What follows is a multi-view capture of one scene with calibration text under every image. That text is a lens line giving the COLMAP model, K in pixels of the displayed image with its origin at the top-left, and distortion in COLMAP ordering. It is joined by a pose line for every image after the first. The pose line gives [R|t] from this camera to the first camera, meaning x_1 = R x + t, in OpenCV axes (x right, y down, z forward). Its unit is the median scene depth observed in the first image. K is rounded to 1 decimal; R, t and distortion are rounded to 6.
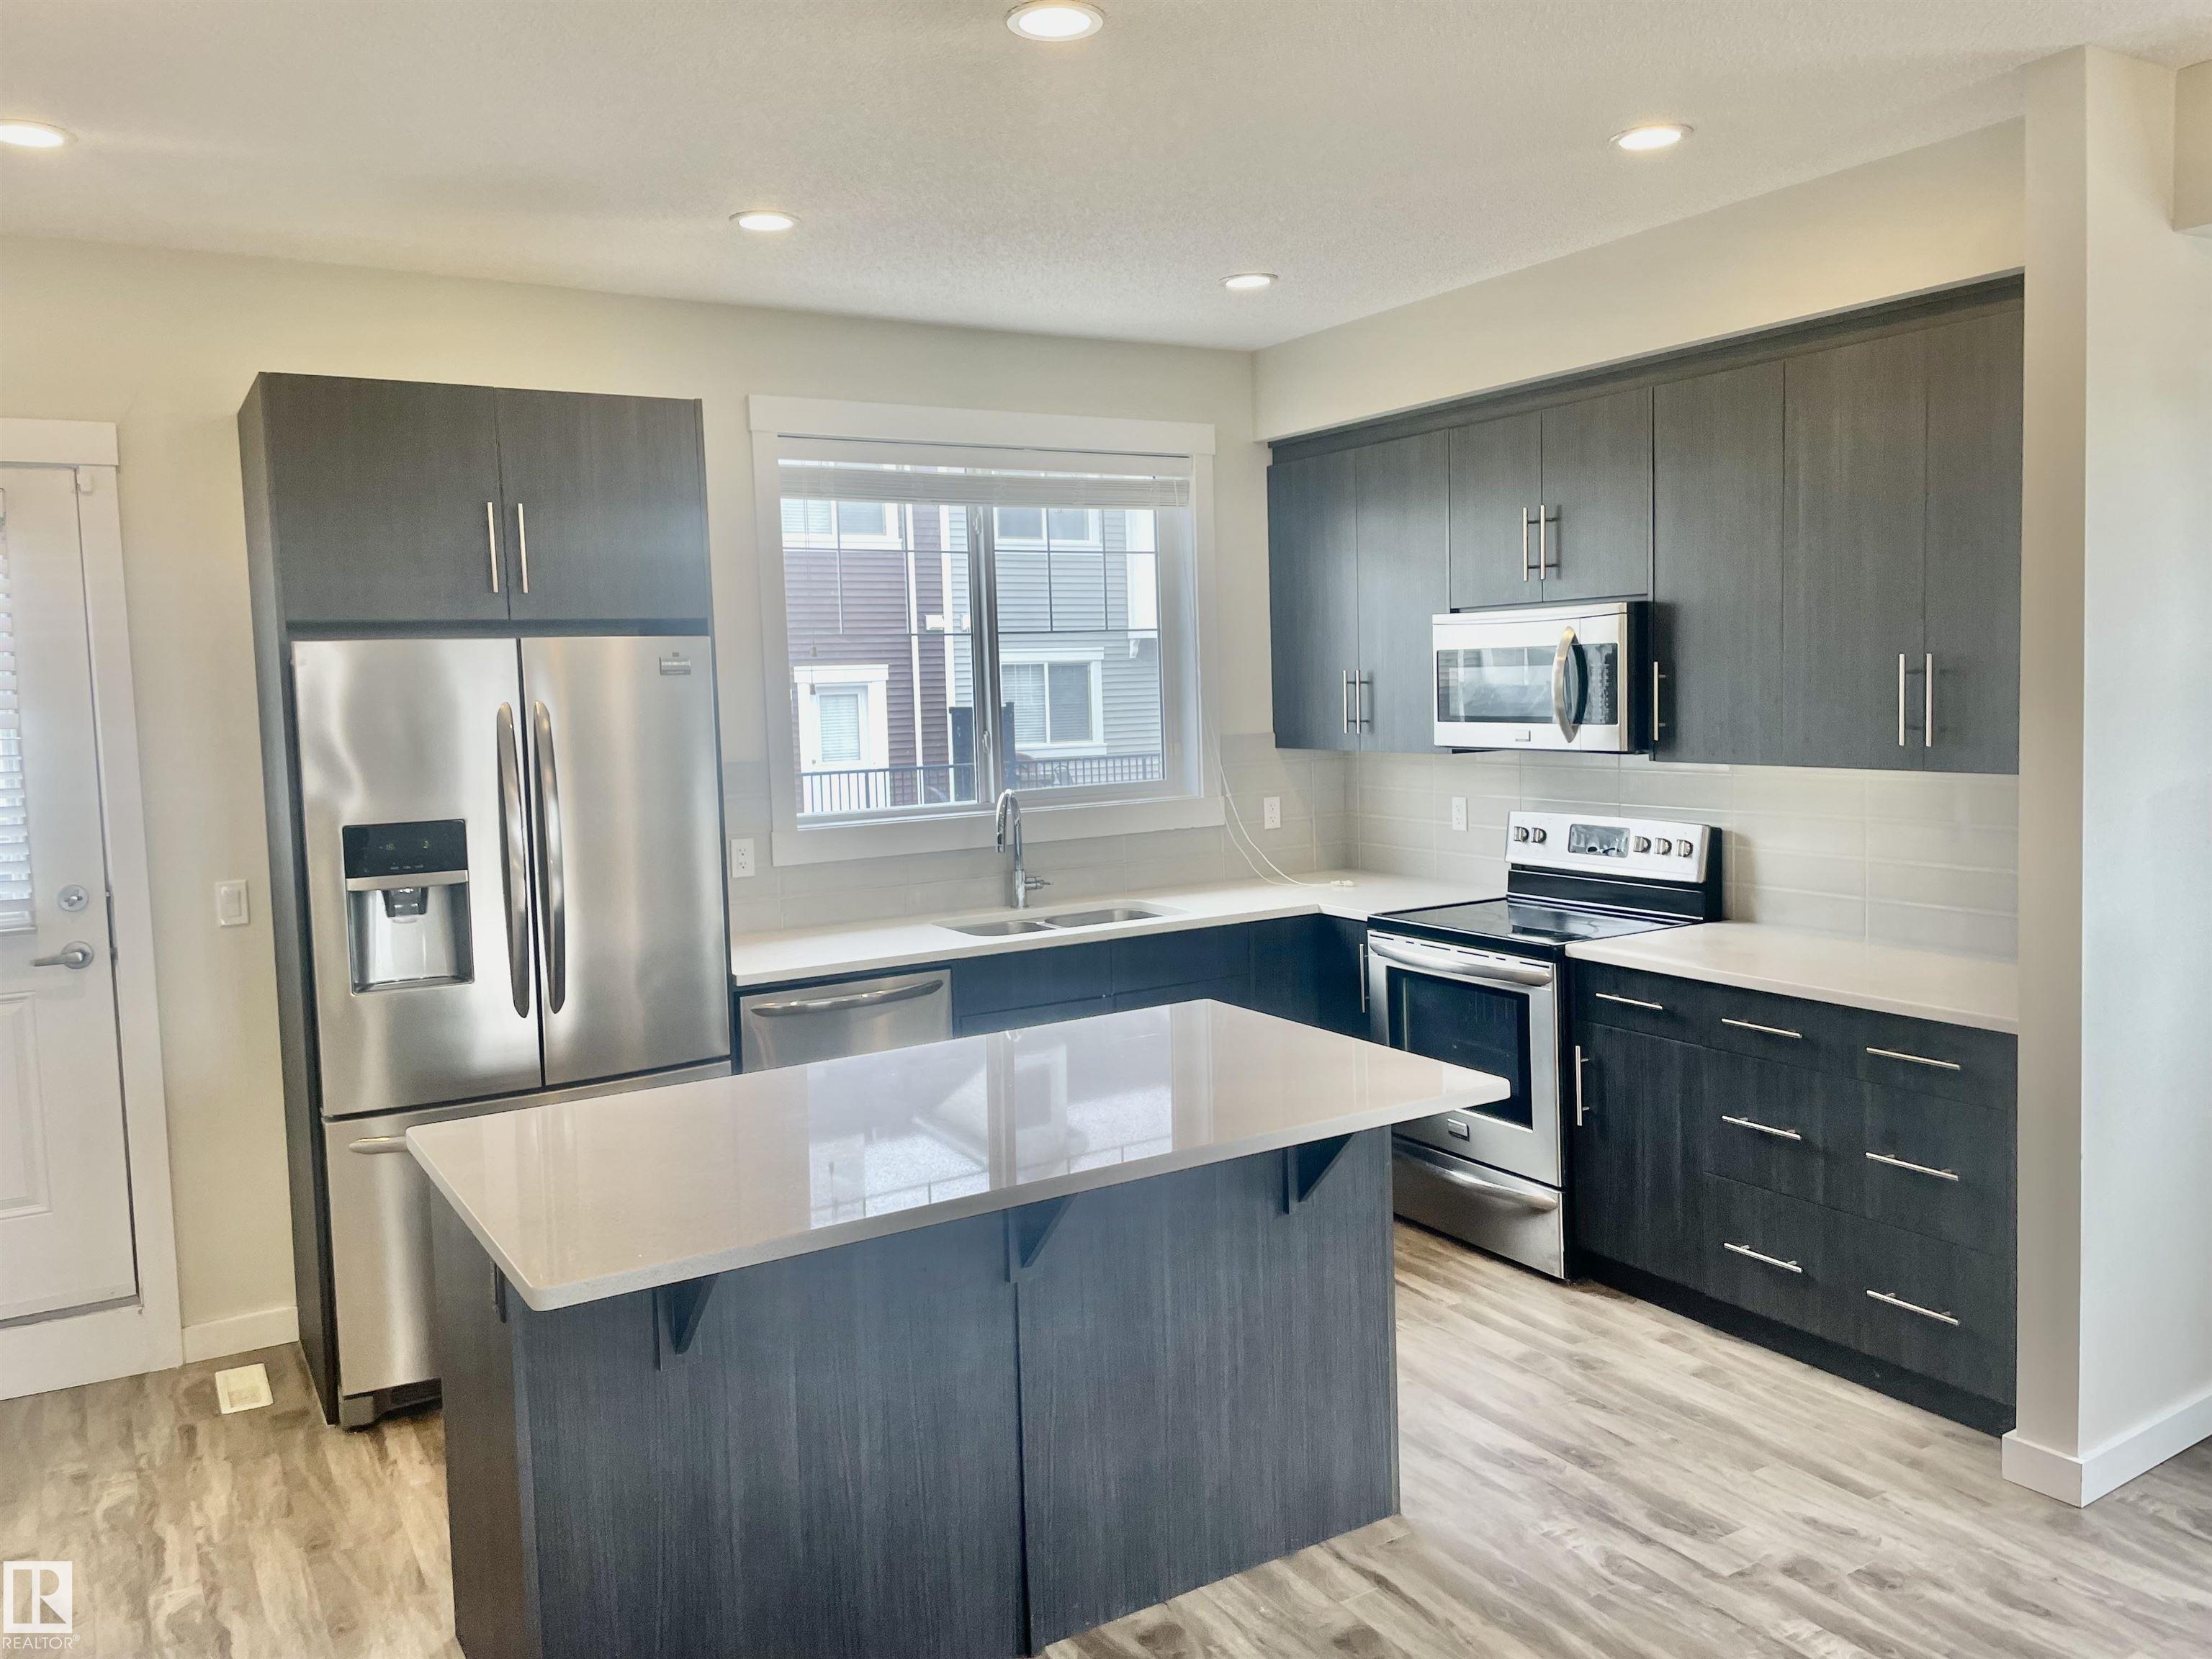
lens RADIAL K [[1675.8, 0, 1109.3], [0, 1675.8, 796.1], [0, 0, 1]] dist [0.089465, -0.116533]
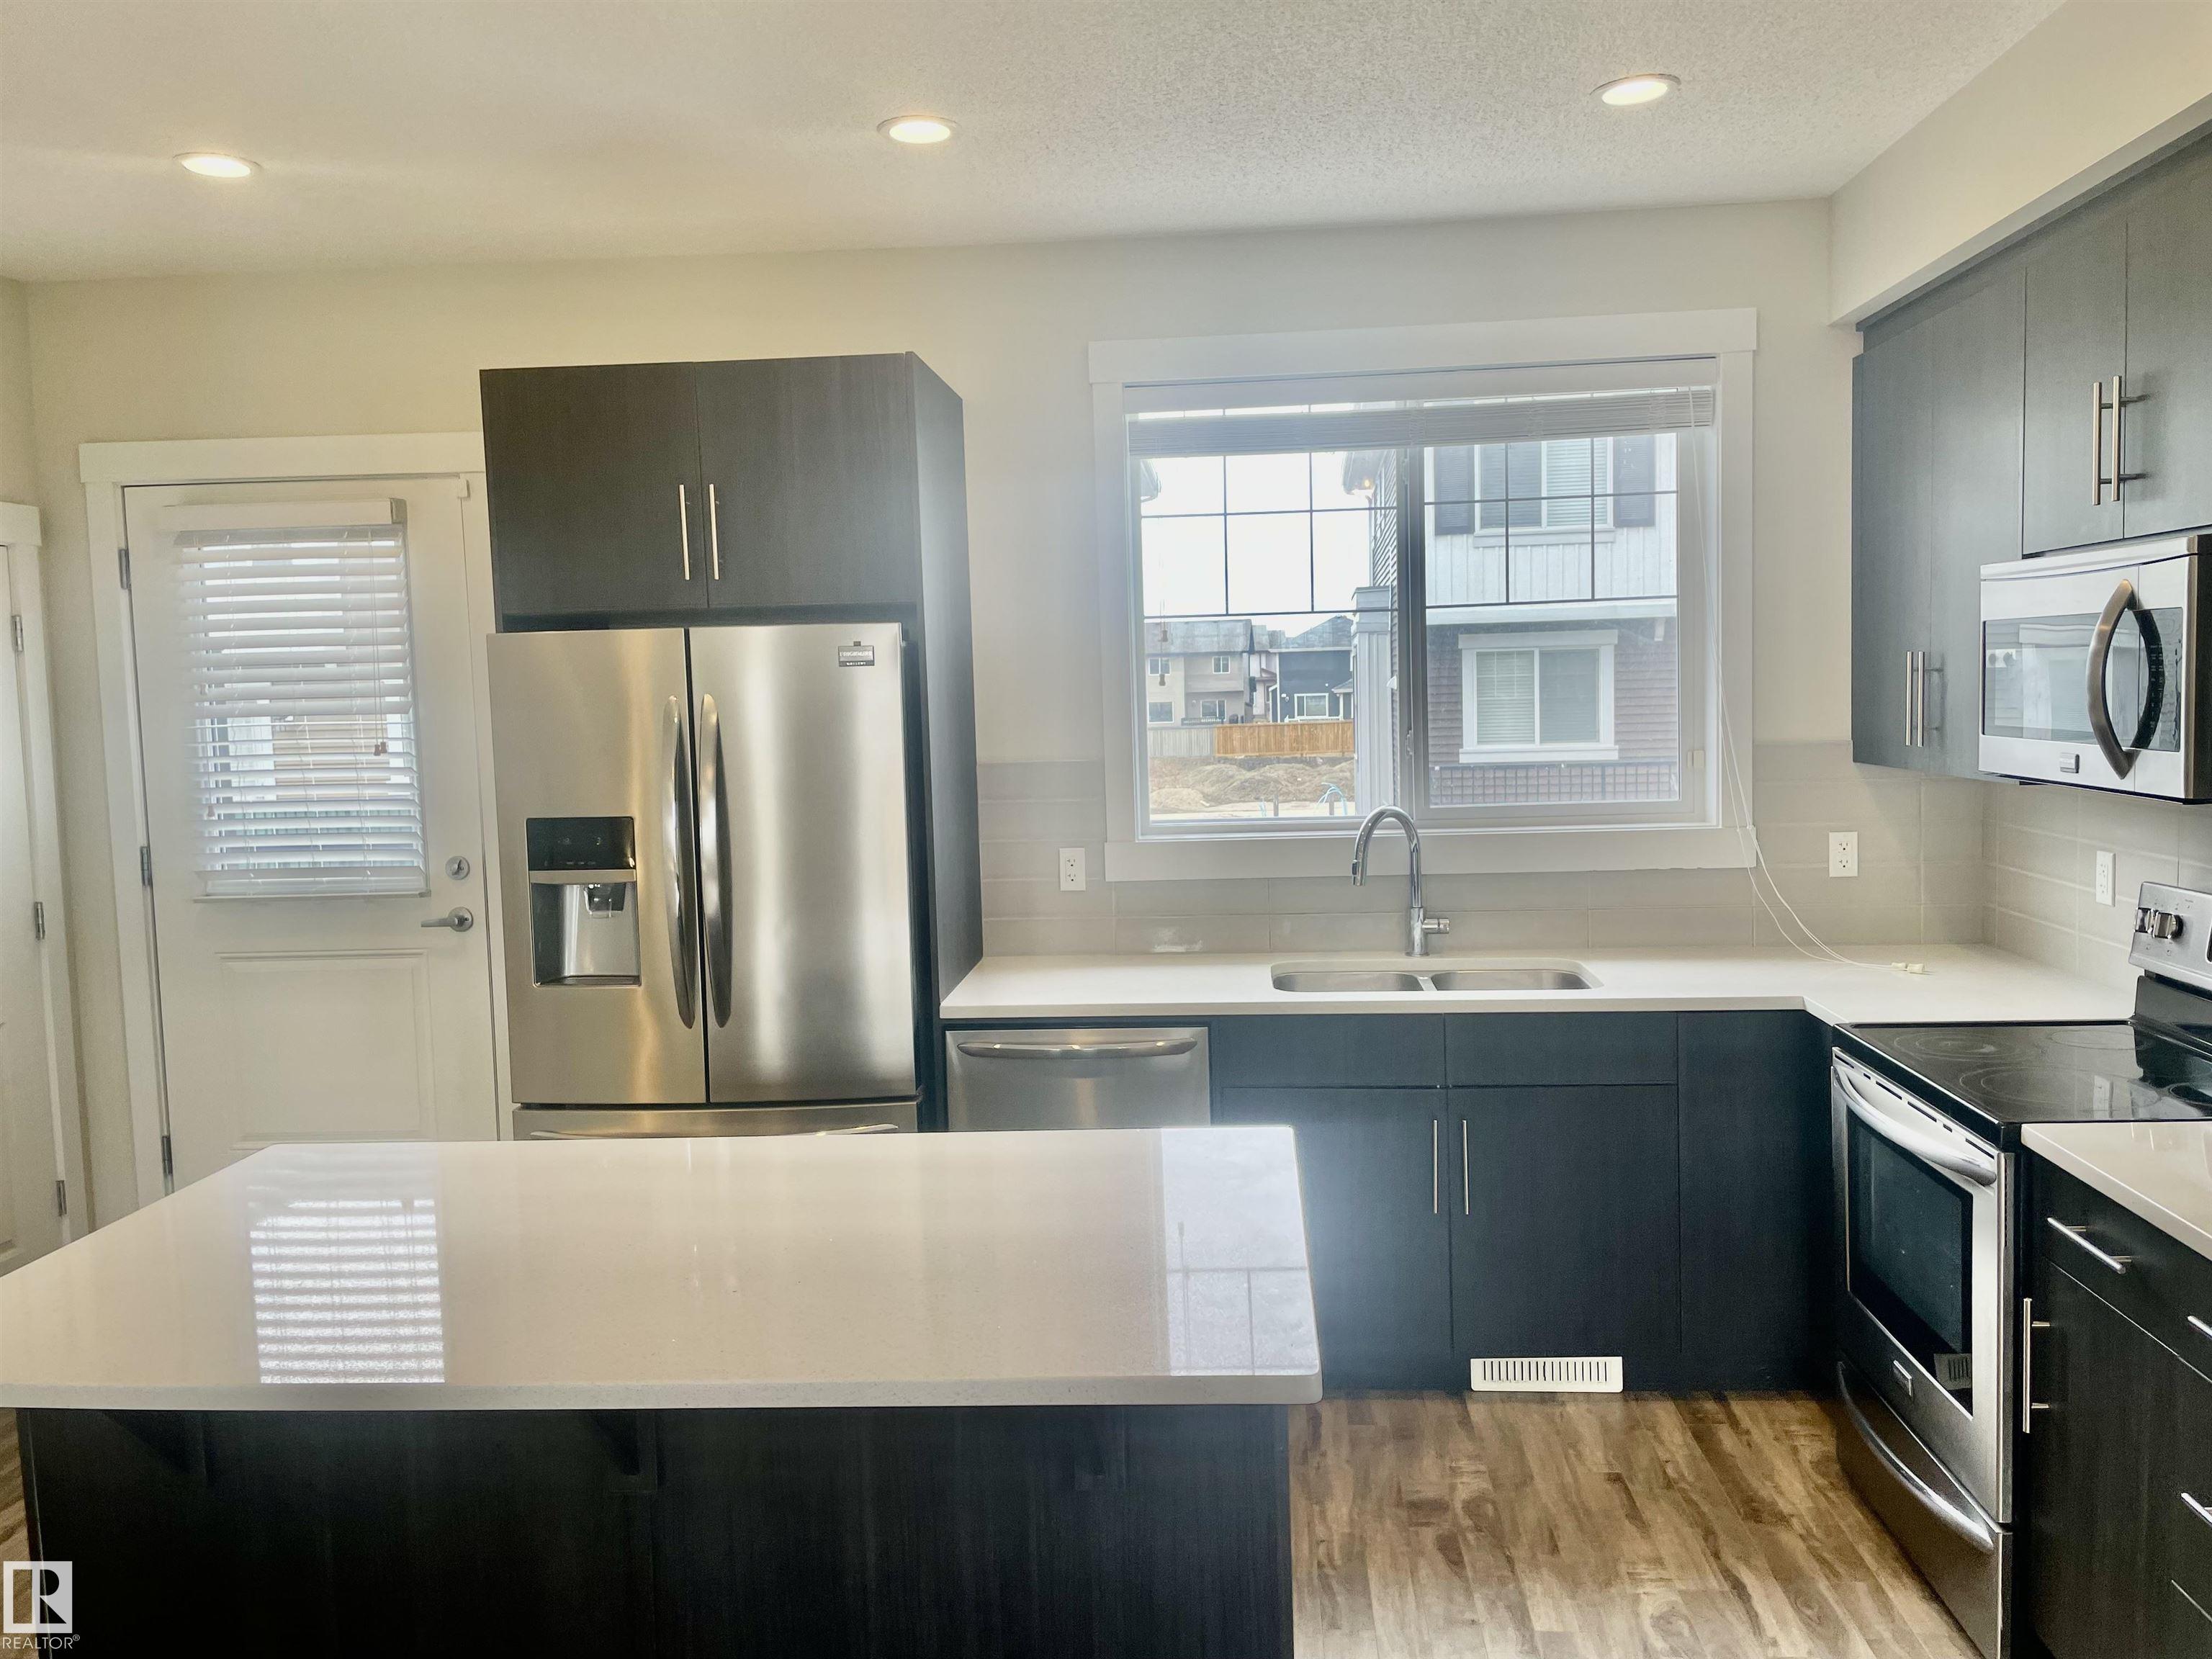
lens RADIAL K [[1675.8, 0, 1109.3], [0, 1675.8, 796.1], [0, 0, 1]] dist [0.089465, -0.116533]
pose [[0.810866, 0.046551, -0.583377, 0.334206], [-0.036507, 0.998914, 0.028966, -0.029991], [0.584092, -0.002190, 0.811684, 0.312726]]
